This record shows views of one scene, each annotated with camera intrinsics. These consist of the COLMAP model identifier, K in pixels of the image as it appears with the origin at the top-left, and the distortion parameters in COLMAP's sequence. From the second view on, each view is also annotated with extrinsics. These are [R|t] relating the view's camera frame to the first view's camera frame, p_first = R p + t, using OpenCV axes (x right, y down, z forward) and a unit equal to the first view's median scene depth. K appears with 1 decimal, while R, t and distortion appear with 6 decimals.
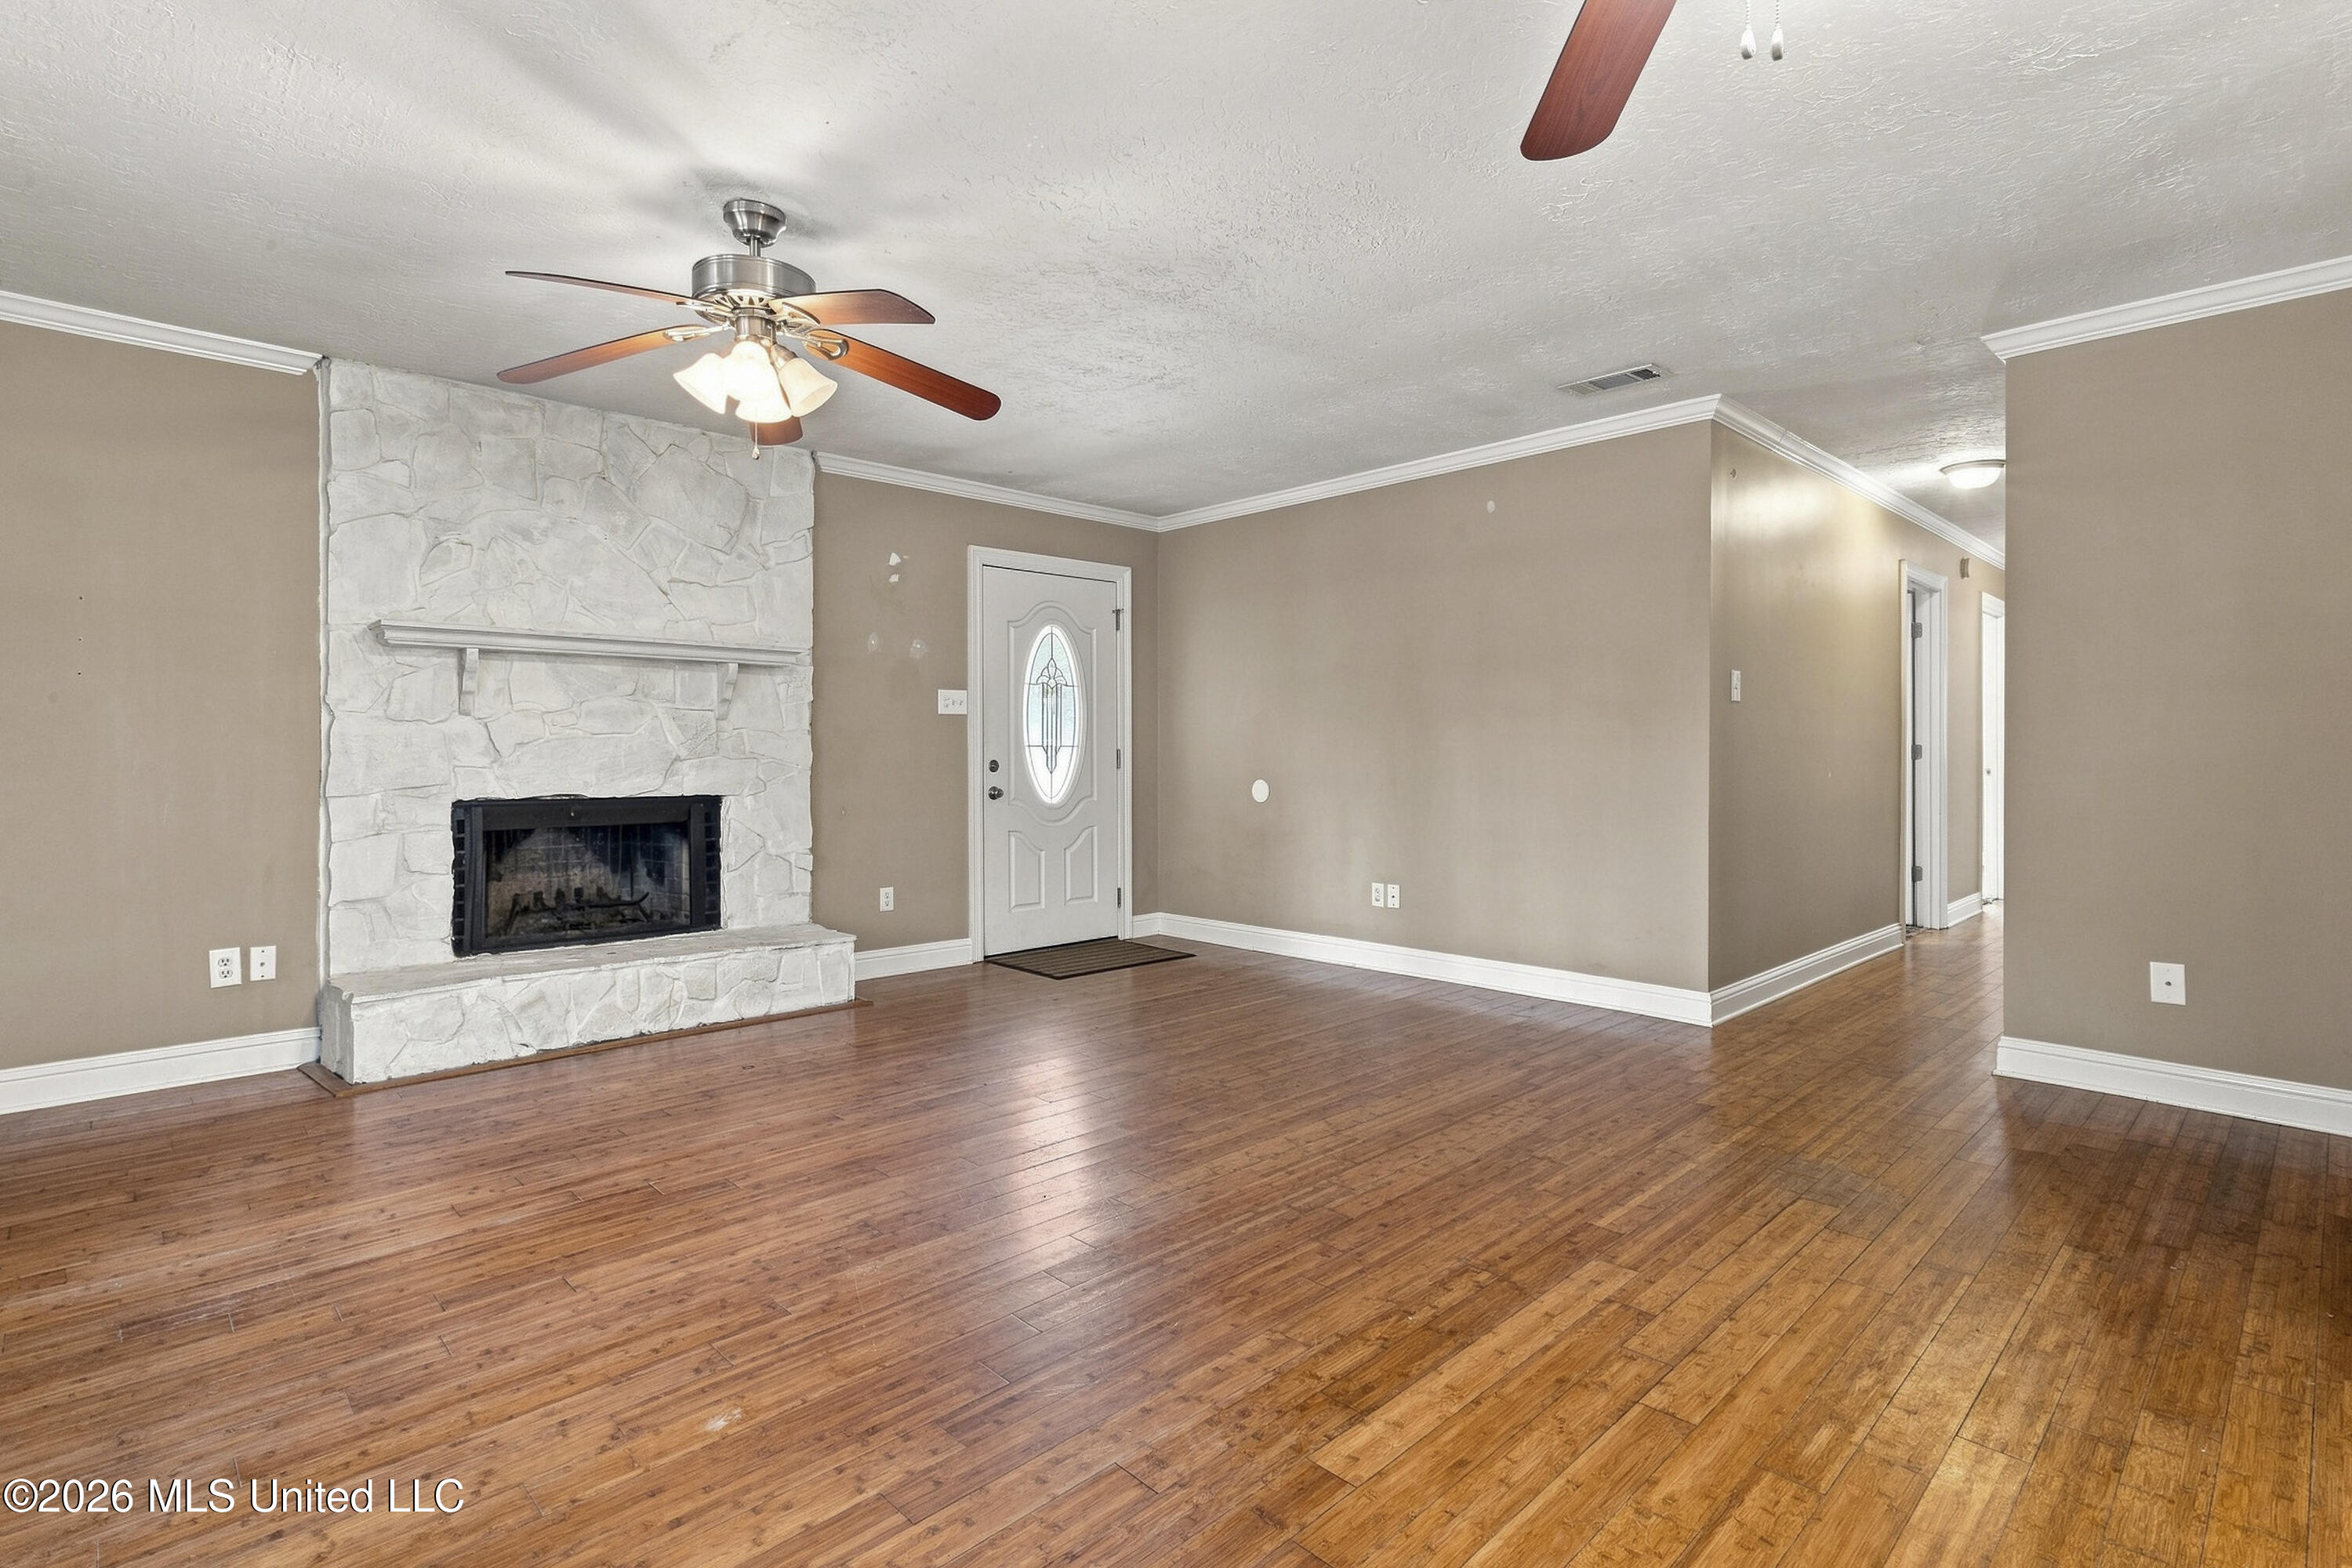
lens RADIAL K [[1118.5, 0, 1169.9], [0, 1118.5, 756.6], [0, 0, 1]] dist [-0.000930, 0.002858]
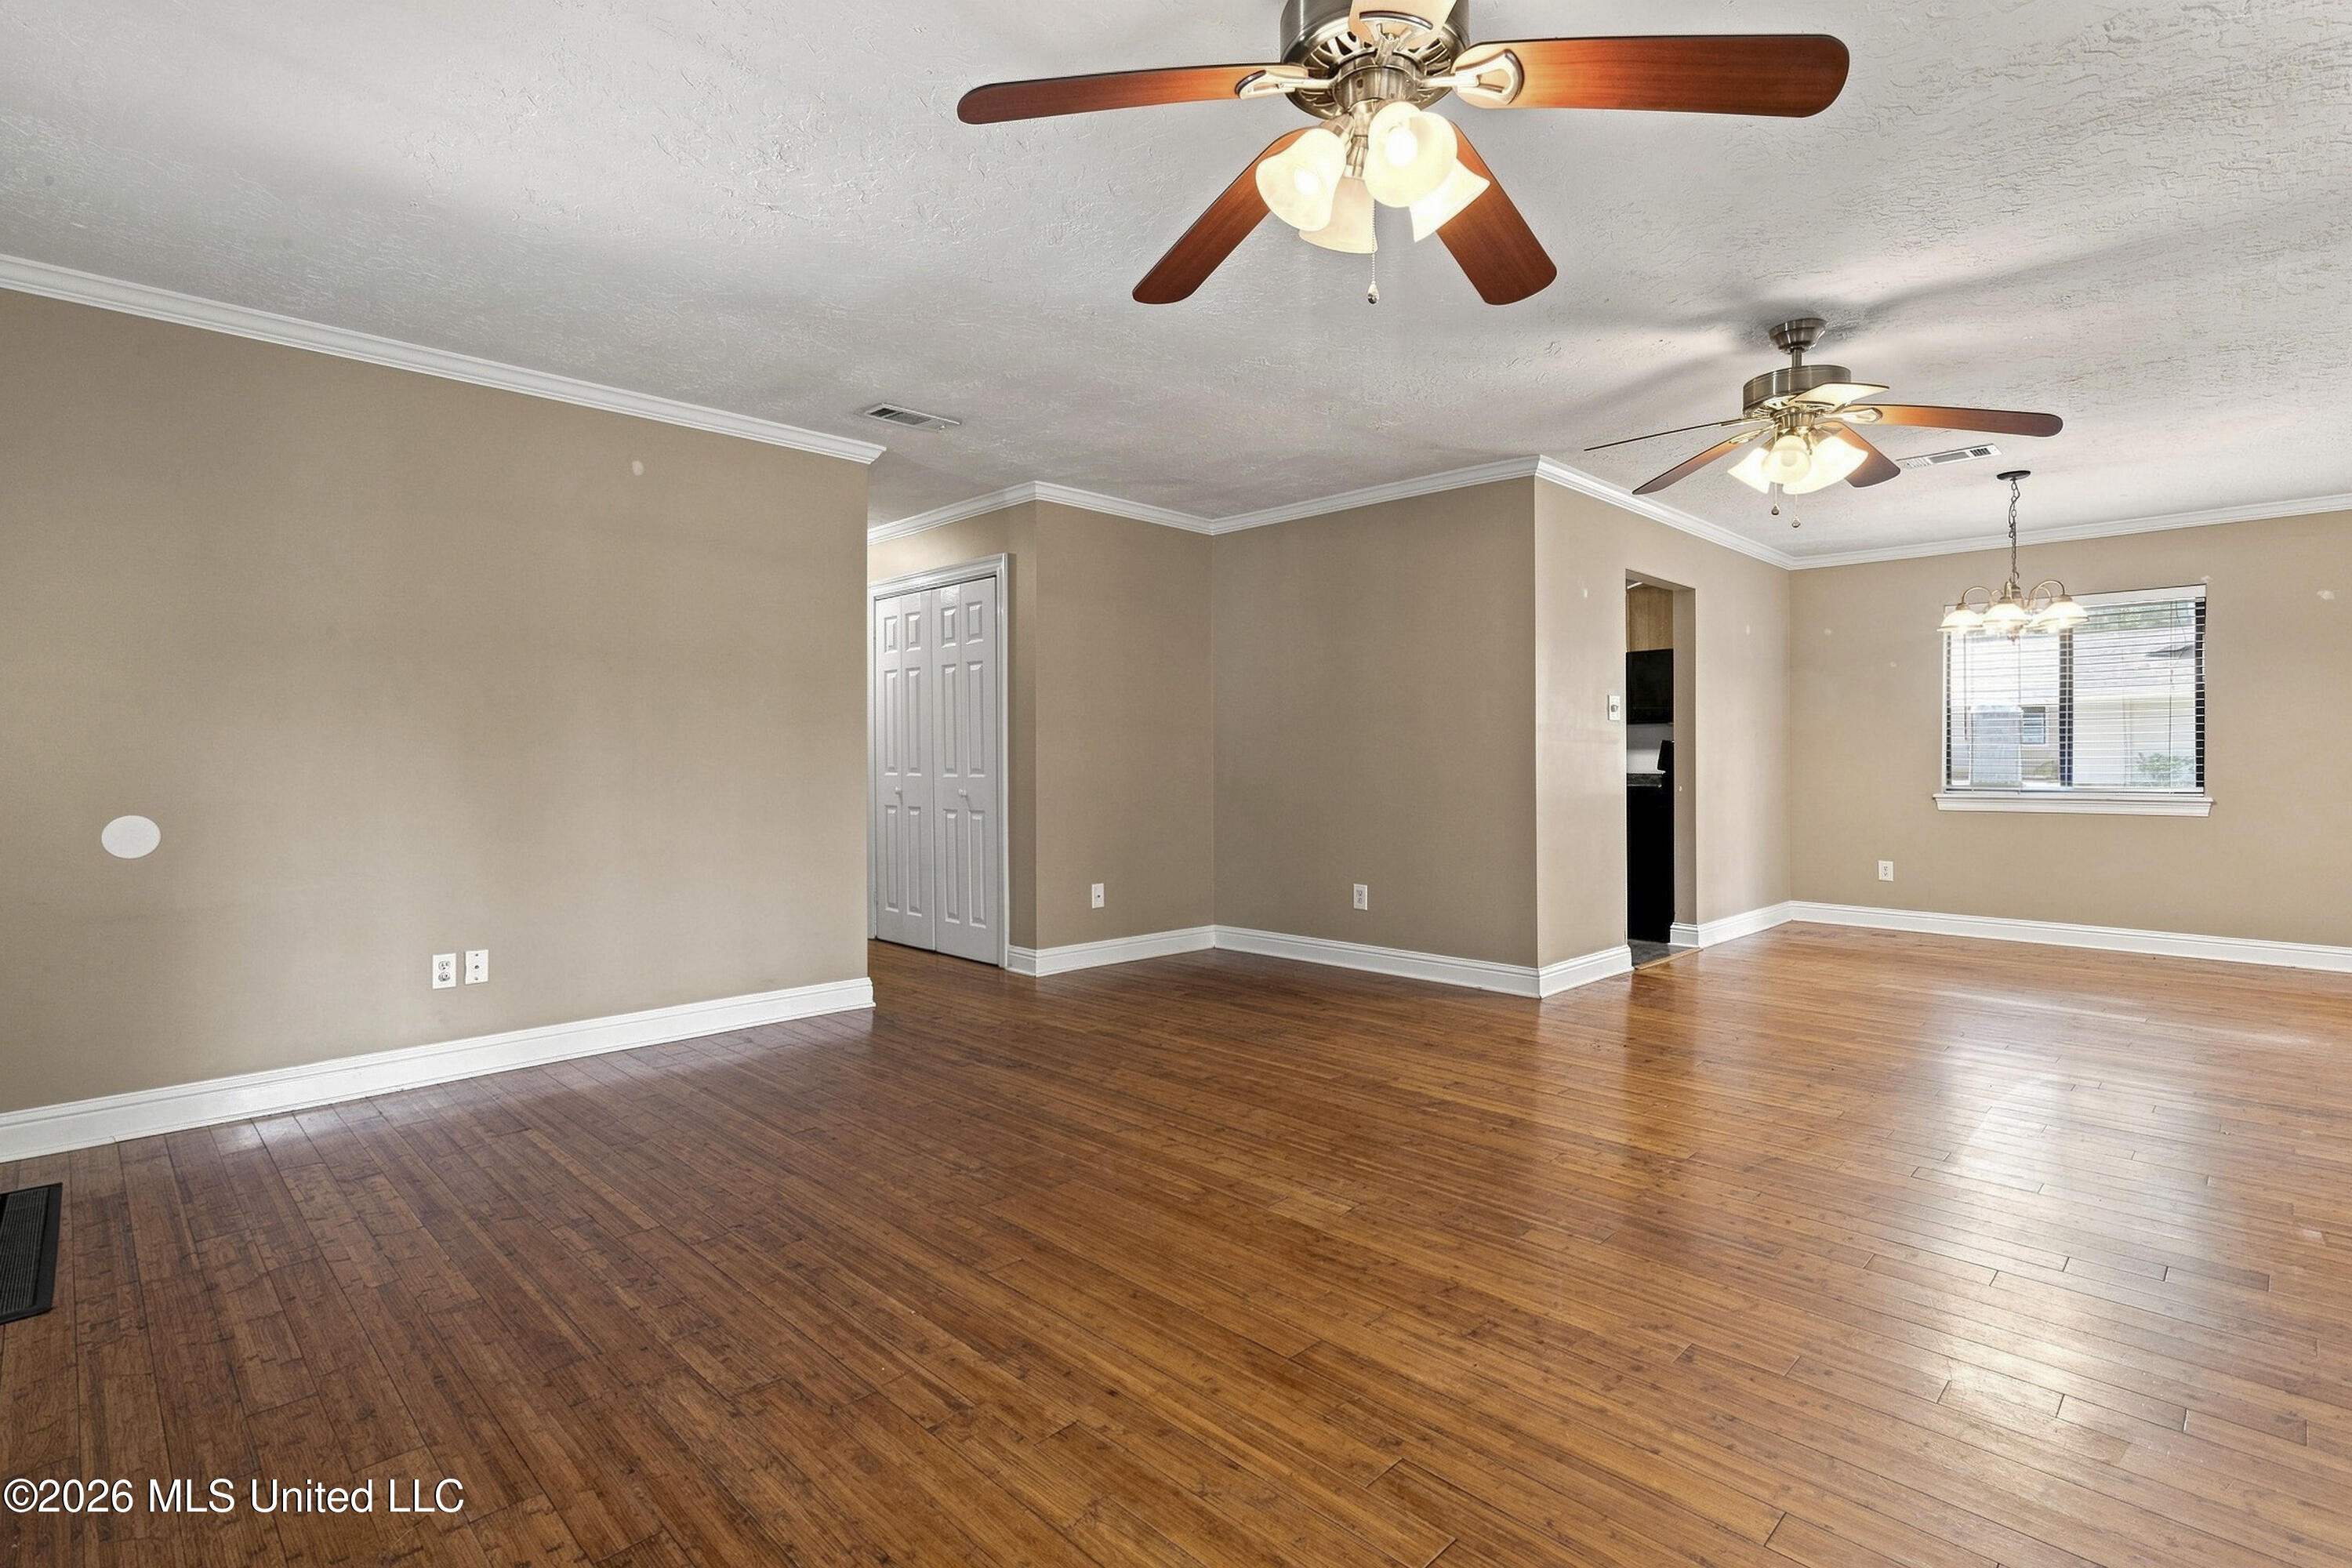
lens RADIAL K [[1118.5, 0, 1163.4], [0, 1118.5, 751.2], [0, 0, 1]] dist [-0.000930, 0.002858]
pose [[-0.011970, 0.005251, 0.999915, -0.668692], [0.008102, 0.999954, -0.005155, -0.005439], [-0.999896, 0.008040, -0.012012, 0.752452]]
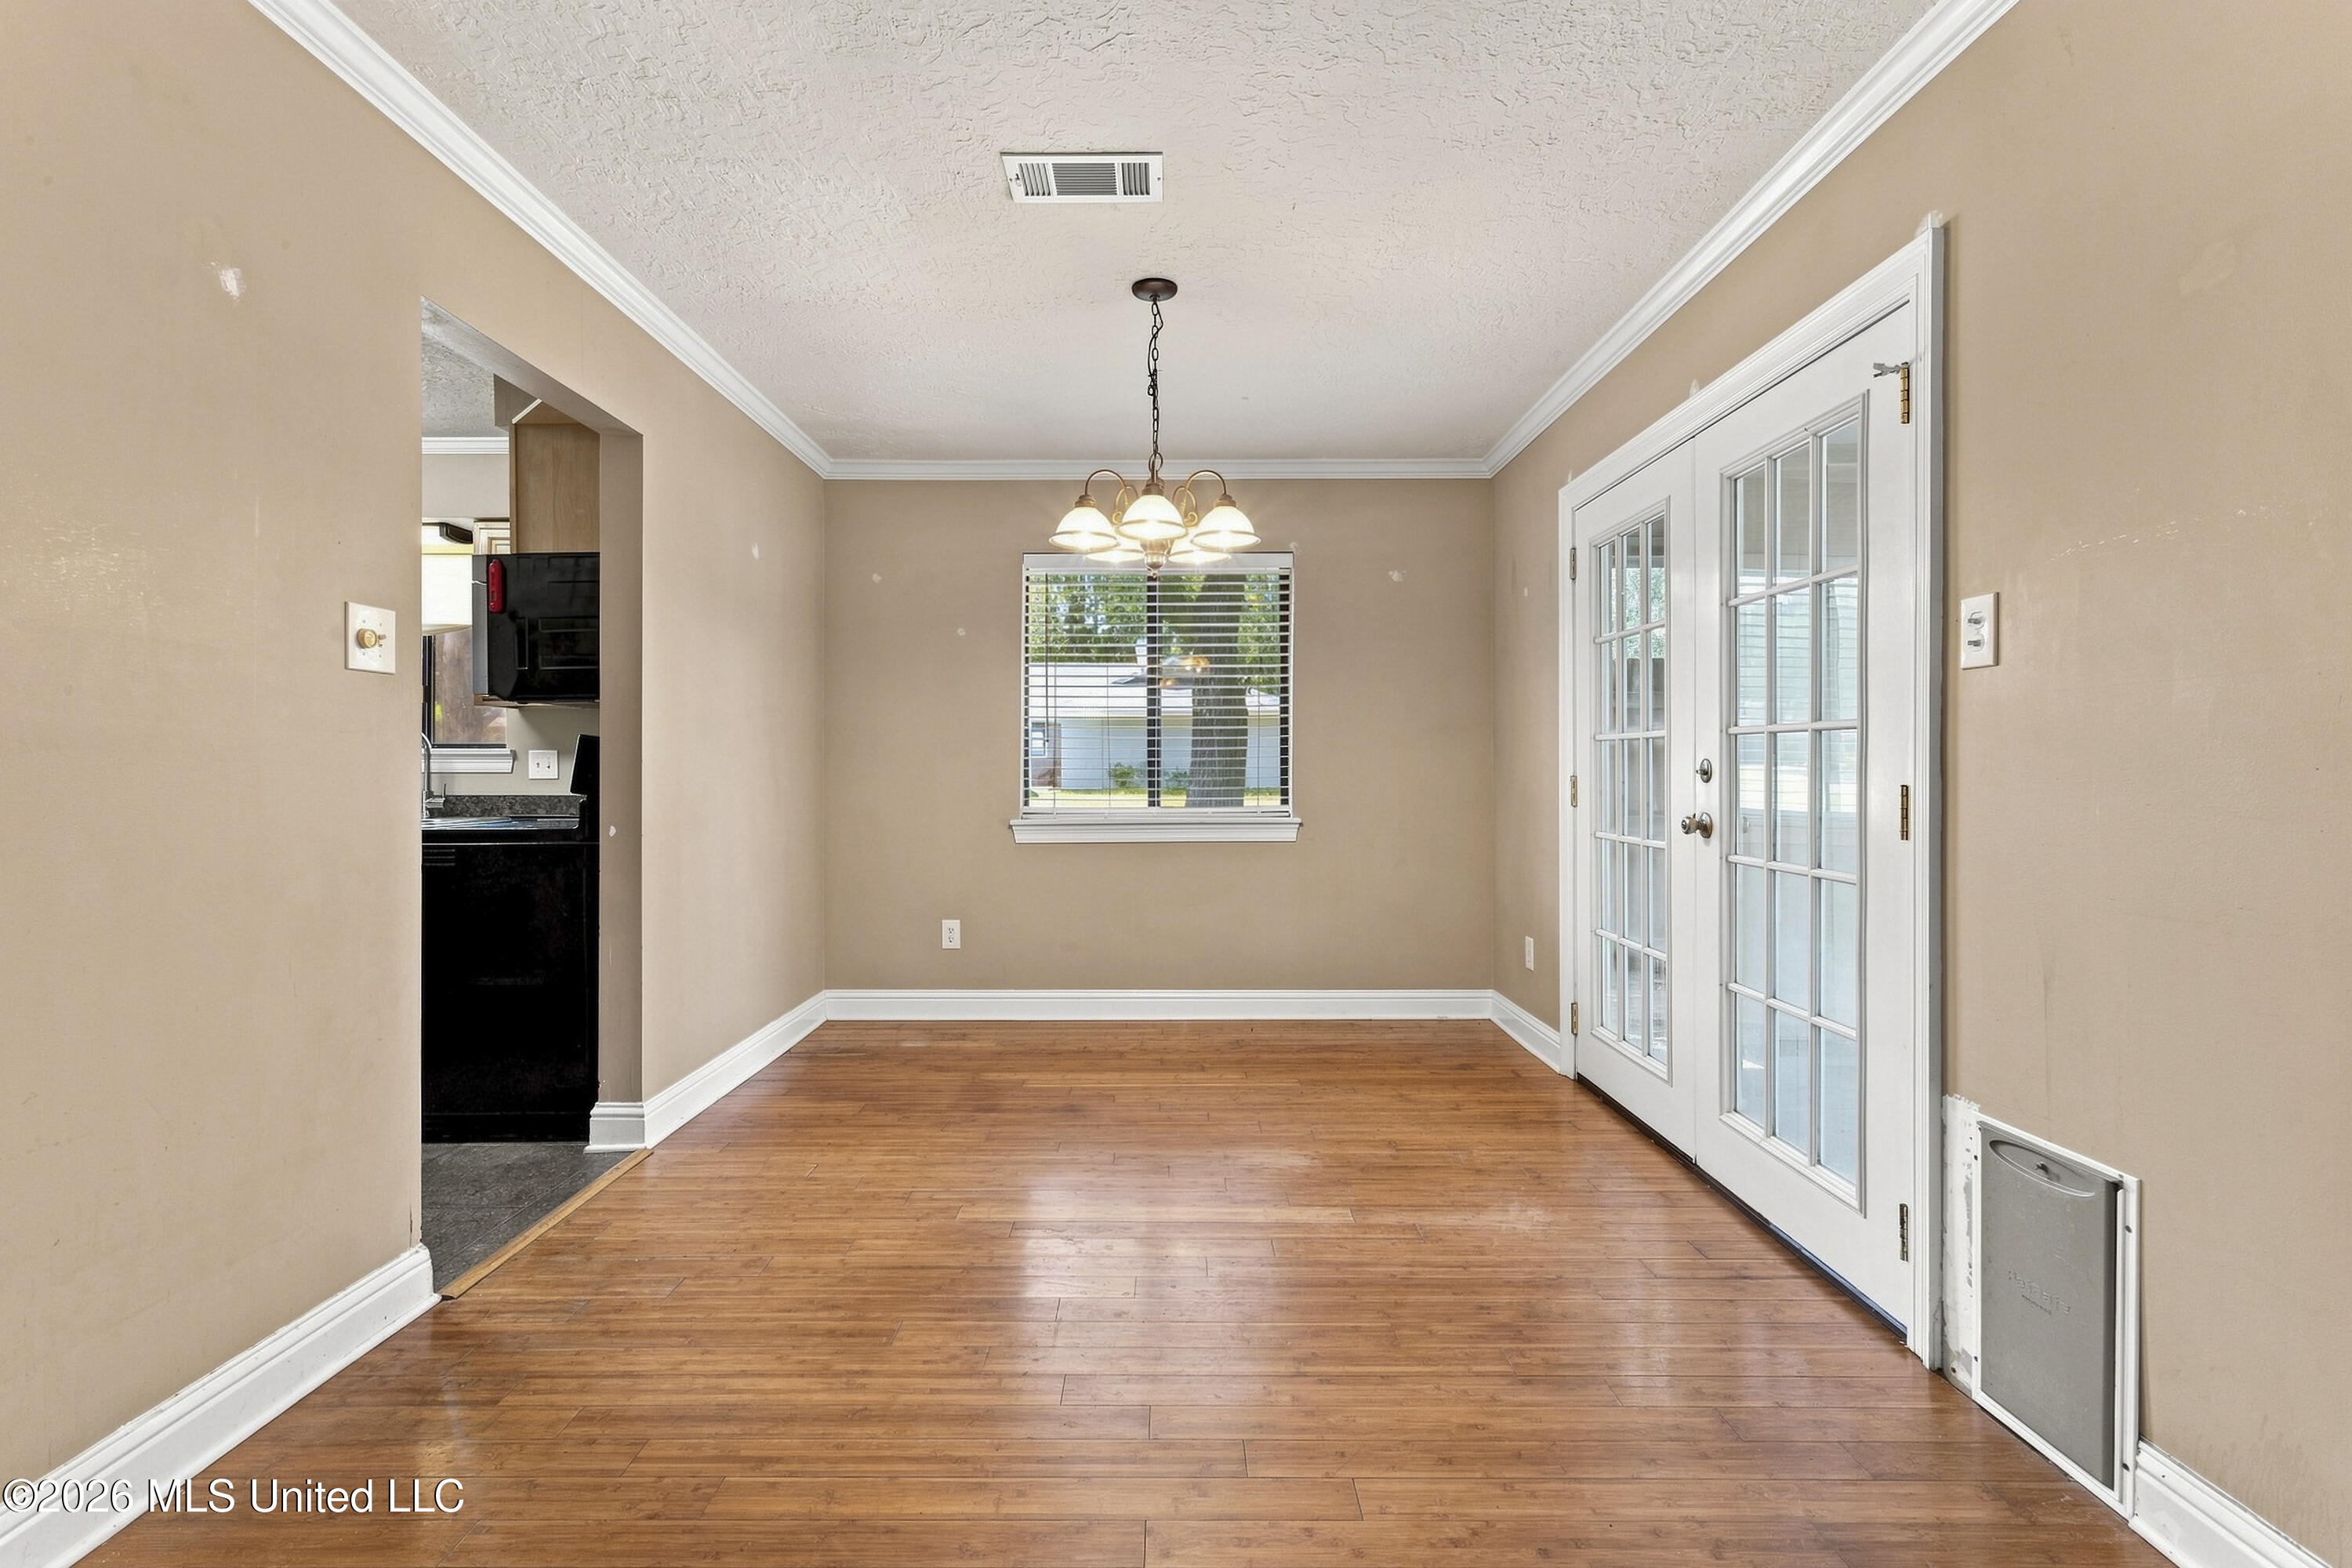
lens RADIAL K [[1118.5, 0, 1170.6], [0, 1118.5, 754.1], [0, 0, 1]] dist [-0.000930, 0.002858]
pose [[-0.719825, 0.008587, 0.694103, 0.049121], [0.007691, 0.999961, -0.004395, -0.003748], [-0.694113, 0.002175, -0.719862, 0.310828]]
